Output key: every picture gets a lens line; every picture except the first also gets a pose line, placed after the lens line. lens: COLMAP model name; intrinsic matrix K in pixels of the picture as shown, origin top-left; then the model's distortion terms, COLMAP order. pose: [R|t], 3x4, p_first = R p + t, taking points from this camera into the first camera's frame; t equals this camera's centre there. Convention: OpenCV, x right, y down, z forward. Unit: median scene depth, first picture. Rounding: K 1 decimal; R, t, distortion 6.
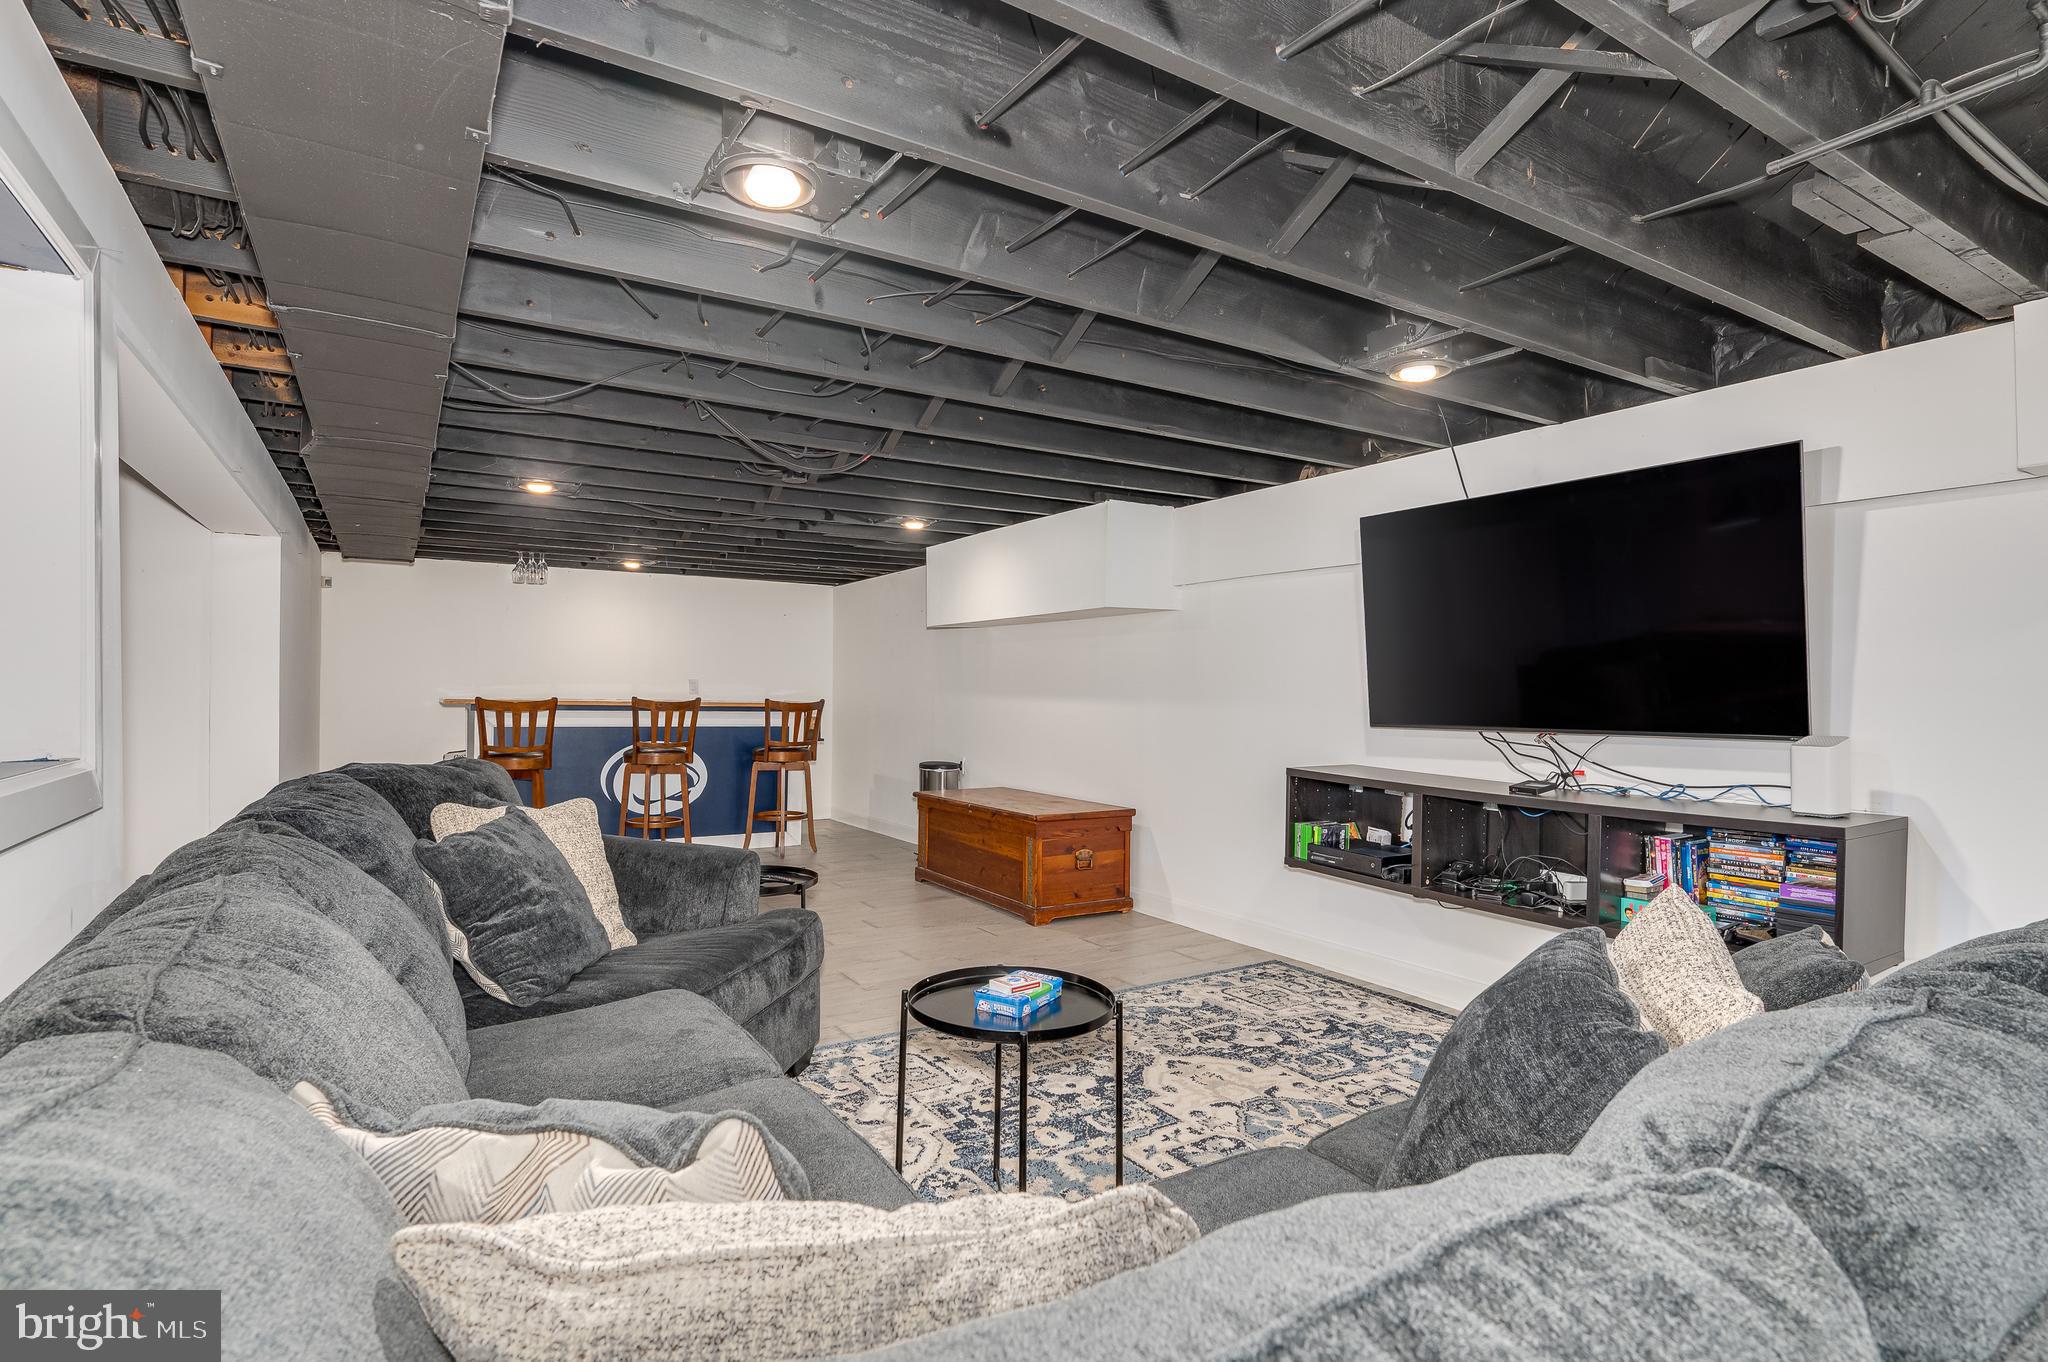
lens RADIAL K [[913.8, 0, 1015.1], [0, 913.8, 688.6], [0, 0, 1]] dist [0.000142, -0.000078]
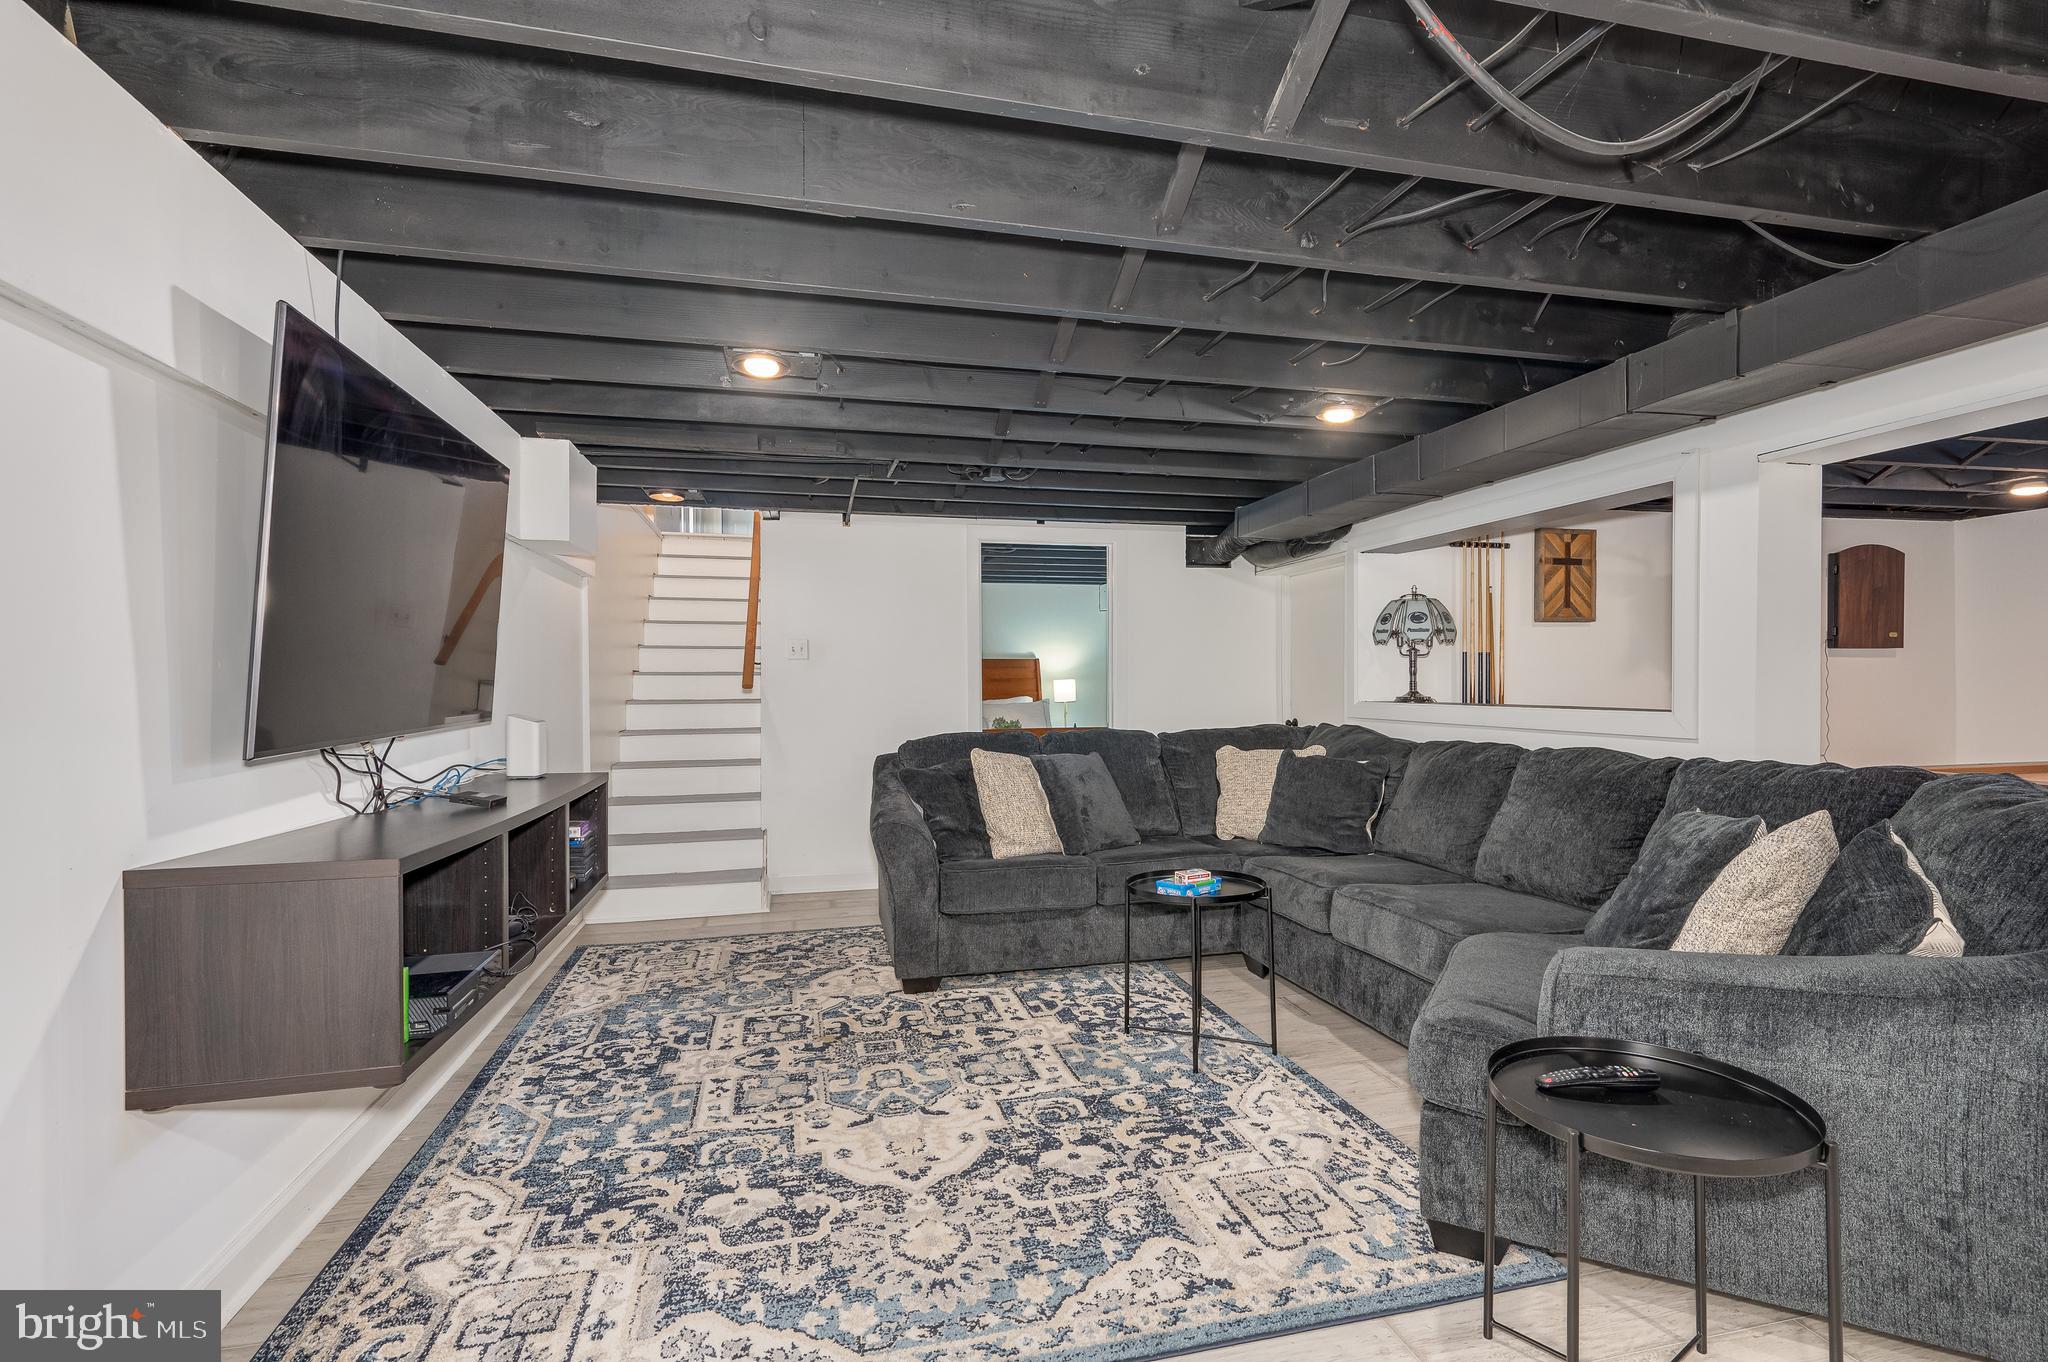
lens RADIAL K [[913.8, 0, 1015.1], [0, 913.8, 688.6], [0, 0, 1]] dist [0.000142, -0.000078]
pose [[-0.938678, -0.003065, 0.344780, -0.164352], [0.000376, 0.999951, 0.009913, 0.000897], [-0.344794, 0.009435, -0.938631, 1.697269]]
